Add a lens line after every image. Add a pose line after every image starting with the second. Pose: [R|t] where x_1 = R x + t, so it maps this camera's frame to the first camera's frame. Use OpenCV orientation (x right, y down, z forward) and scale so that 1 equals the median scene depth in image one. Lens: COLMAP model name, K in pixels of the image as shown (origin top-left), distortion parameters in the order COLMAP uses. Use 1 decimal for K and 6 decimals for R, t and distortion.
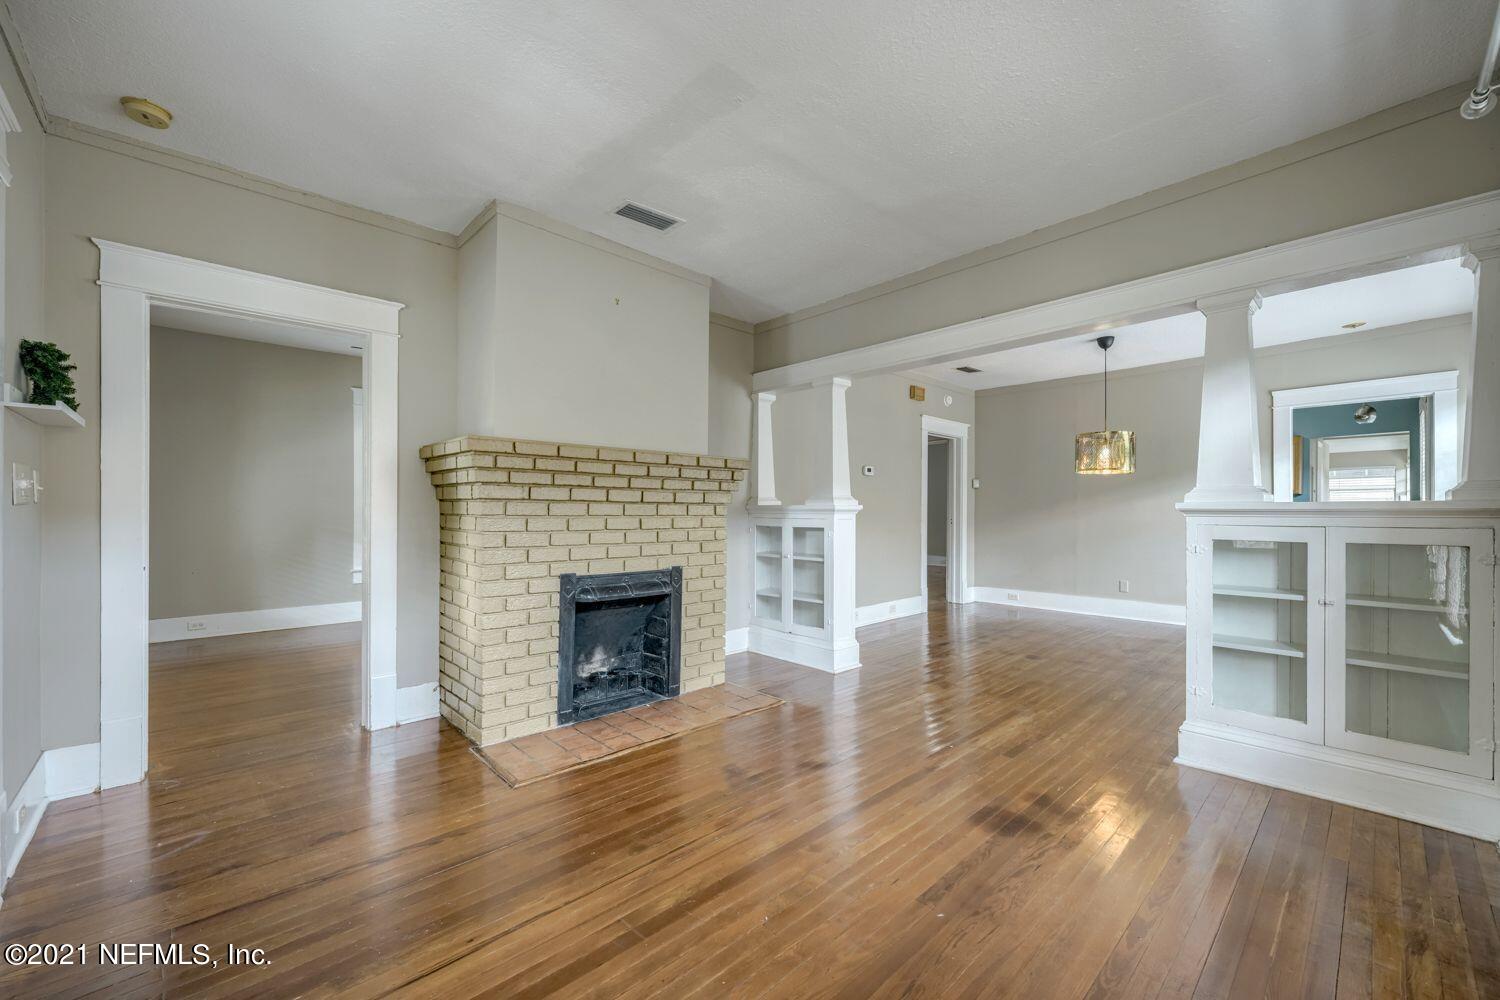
lens RADIAL K [[598.2, 0, 744.8], [0, 598.2, 508.3], [0, 0, 1]] dist [-0.004162, 0.001609]
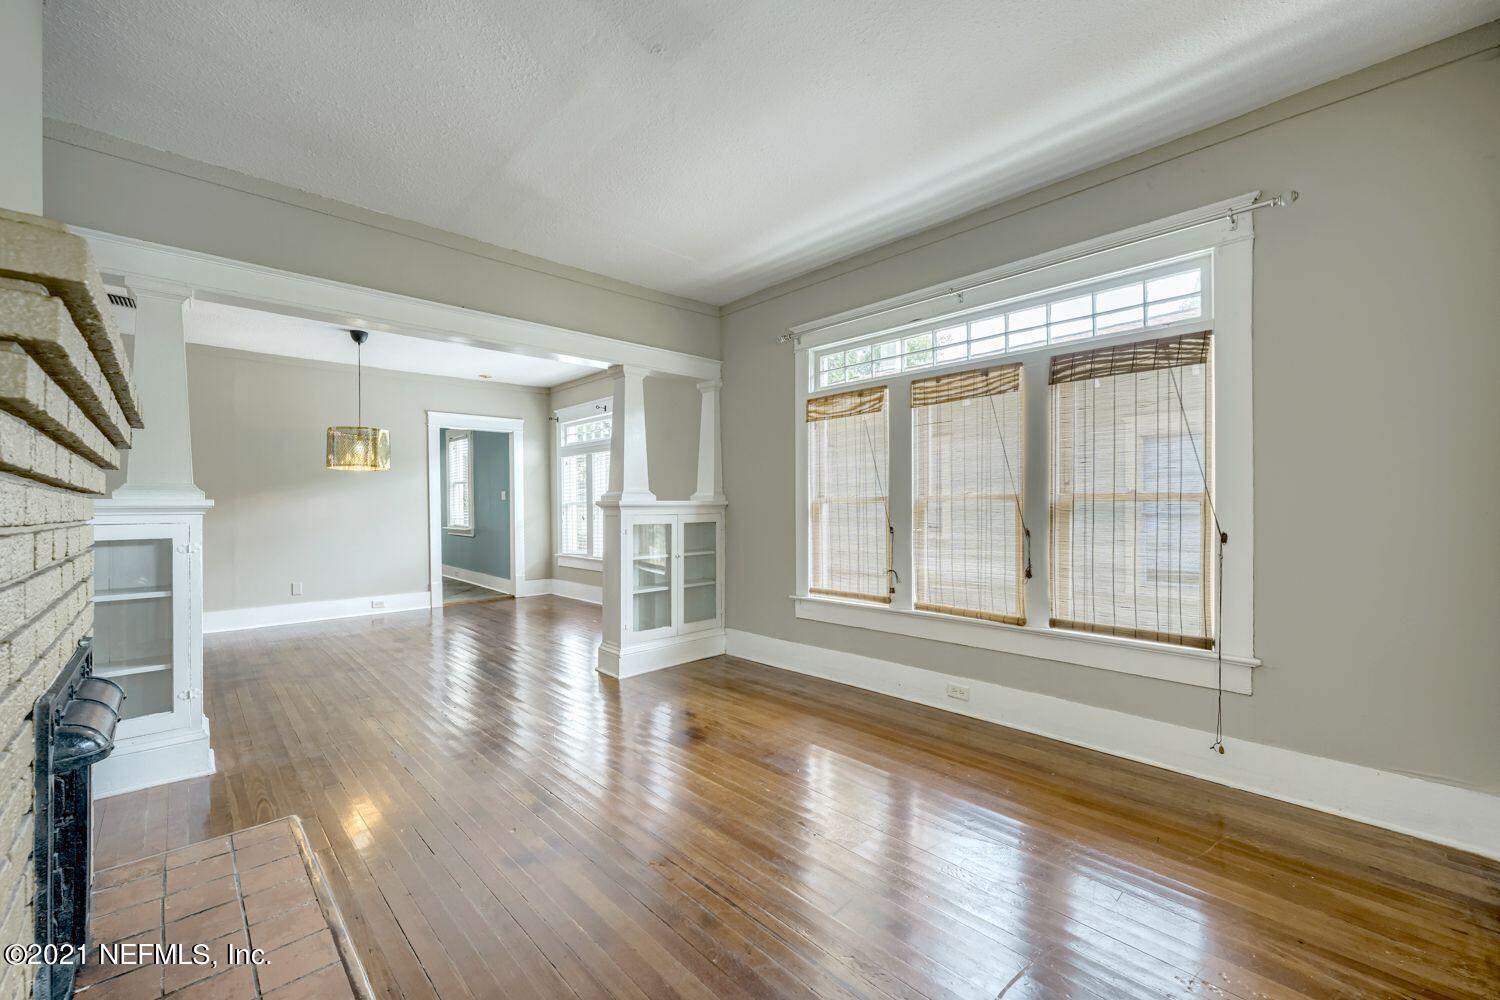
lens RADIAL K [[598.2, 0, 749.6], [0, 598.2, 503.3], [0, 0, 1]] dist [-0.004162, 0.001609]
pose [[-0.012184, 0.003351, 0.999920, -0.330150], [0.003462, 0.999989, -0.003309, 0.001905], [-0.999920, 0.003422, -0.012196, 0.316125]]
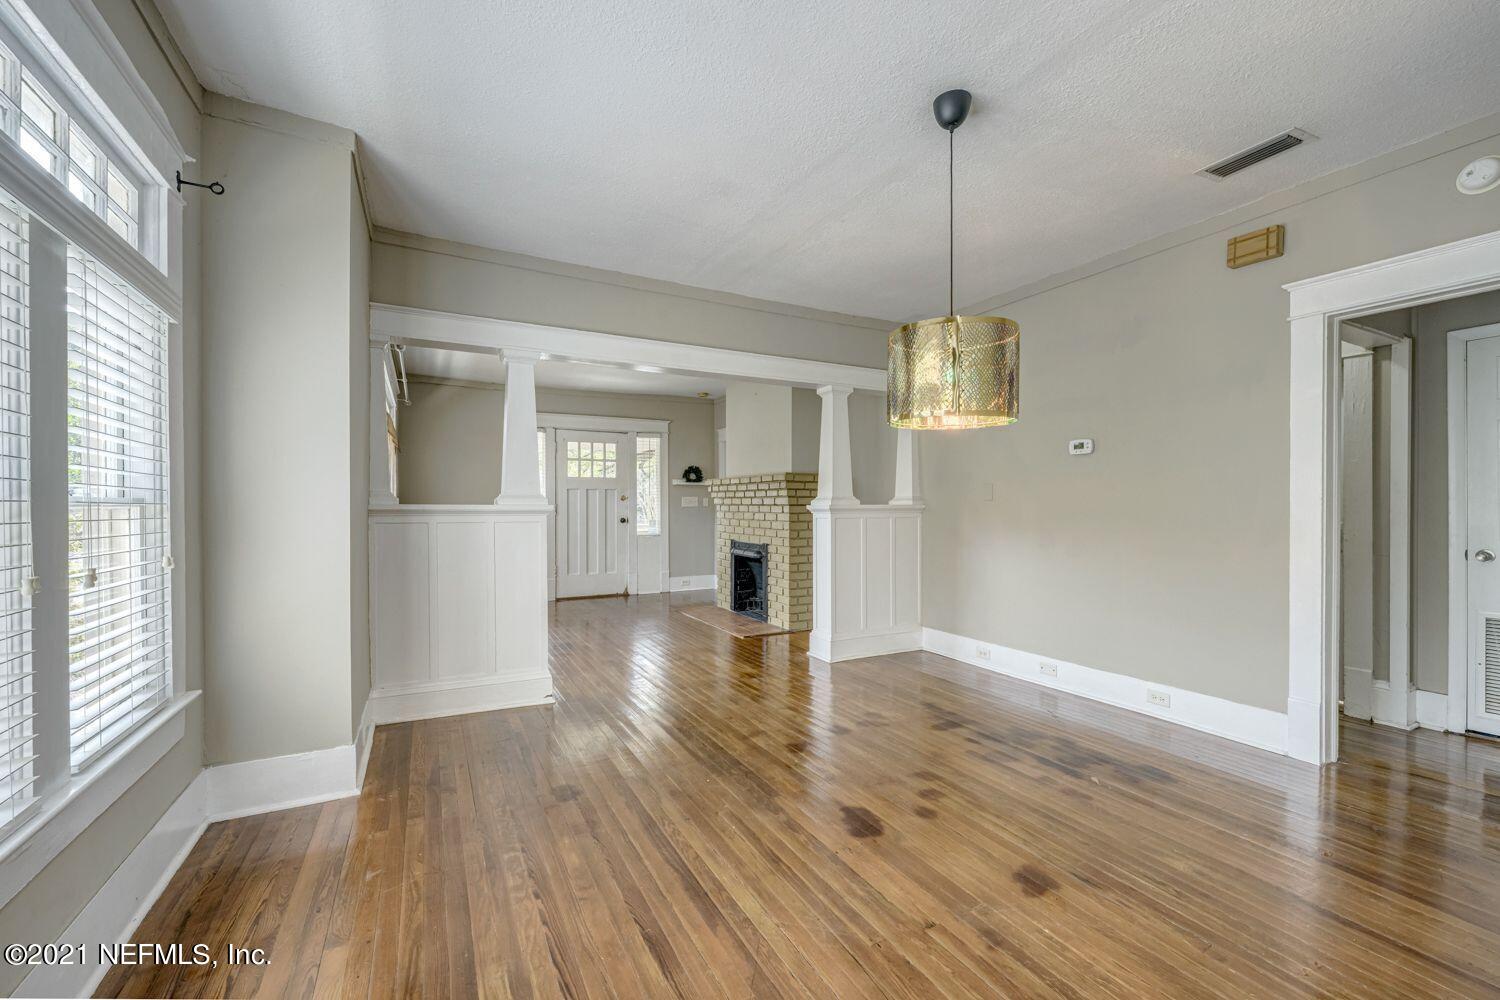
lens RADIAL K [[598.2, 0, 747.3], [0, 598.2, 506.9], [0, 0, 1]] dist [-0.004162, 0.001609]
pose [[-0.254531, 0.003182, -0.967059, 0.890648], [0.005491, 0.999983, 0.001845, -0.003944], [0.967049, -0.004840, -0.254545, 0.823623]]
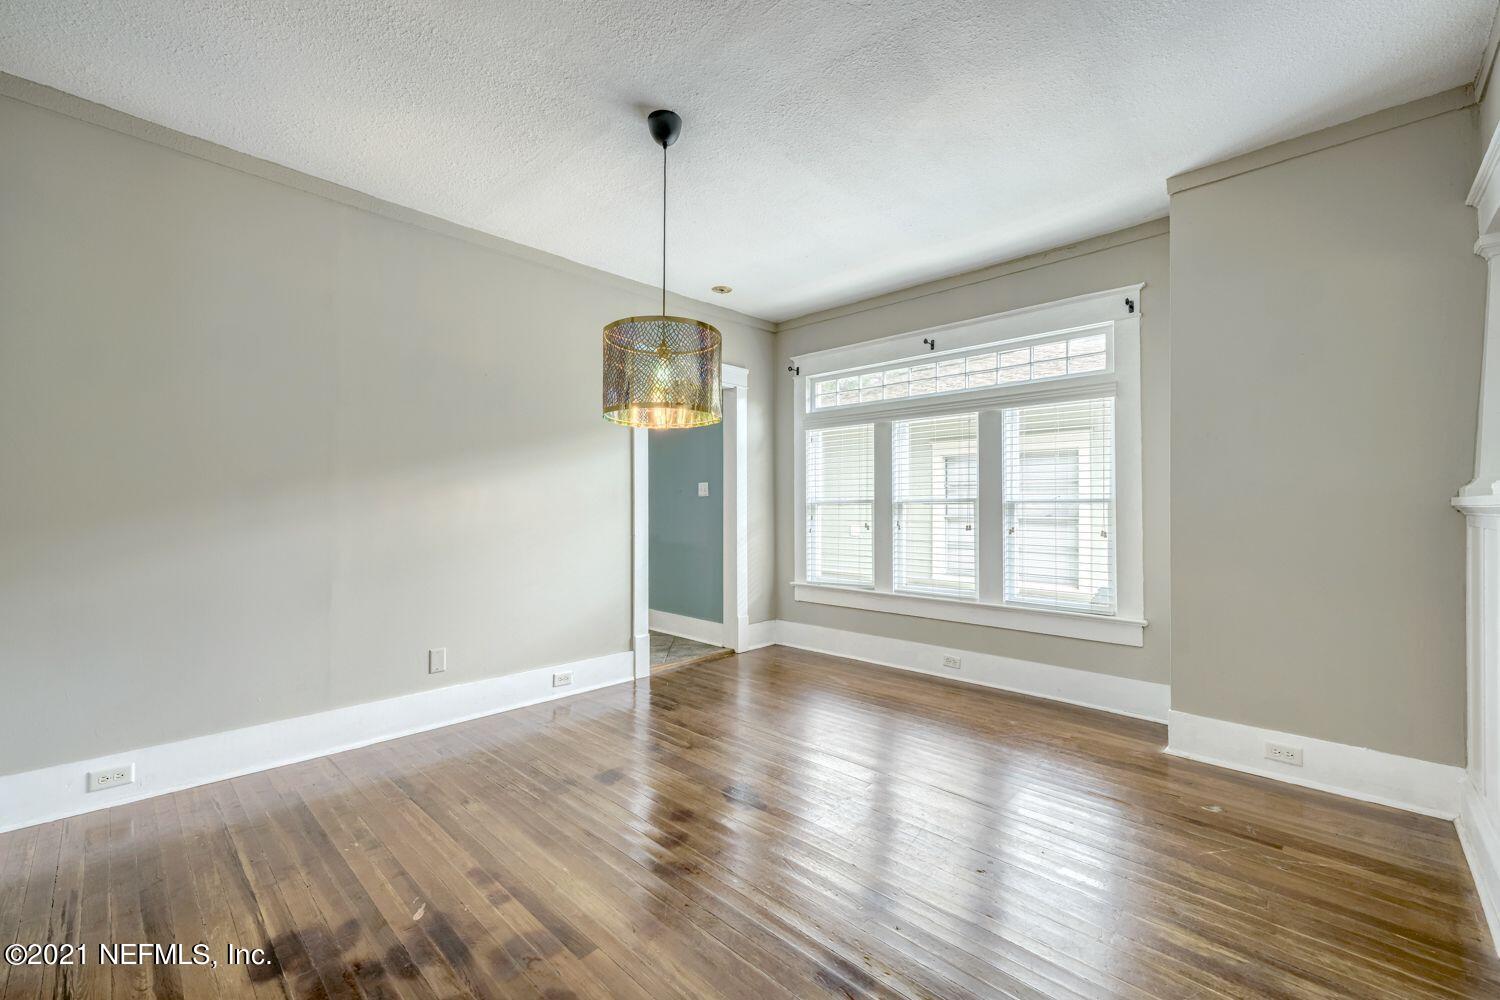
lens RADIAL K [[598.2, 0, 744.3], [0, 598.2, 506.6], [0, 0, 1]] dist [-0.004162, 0.001609]
pose [[-0.056067, -0.000834, 0.998427, 0.134815], [-0.004506, 0.999990, 0.000582, 0.001696], [-0.998417, -0.004466, -0.056070, 0.819189]]
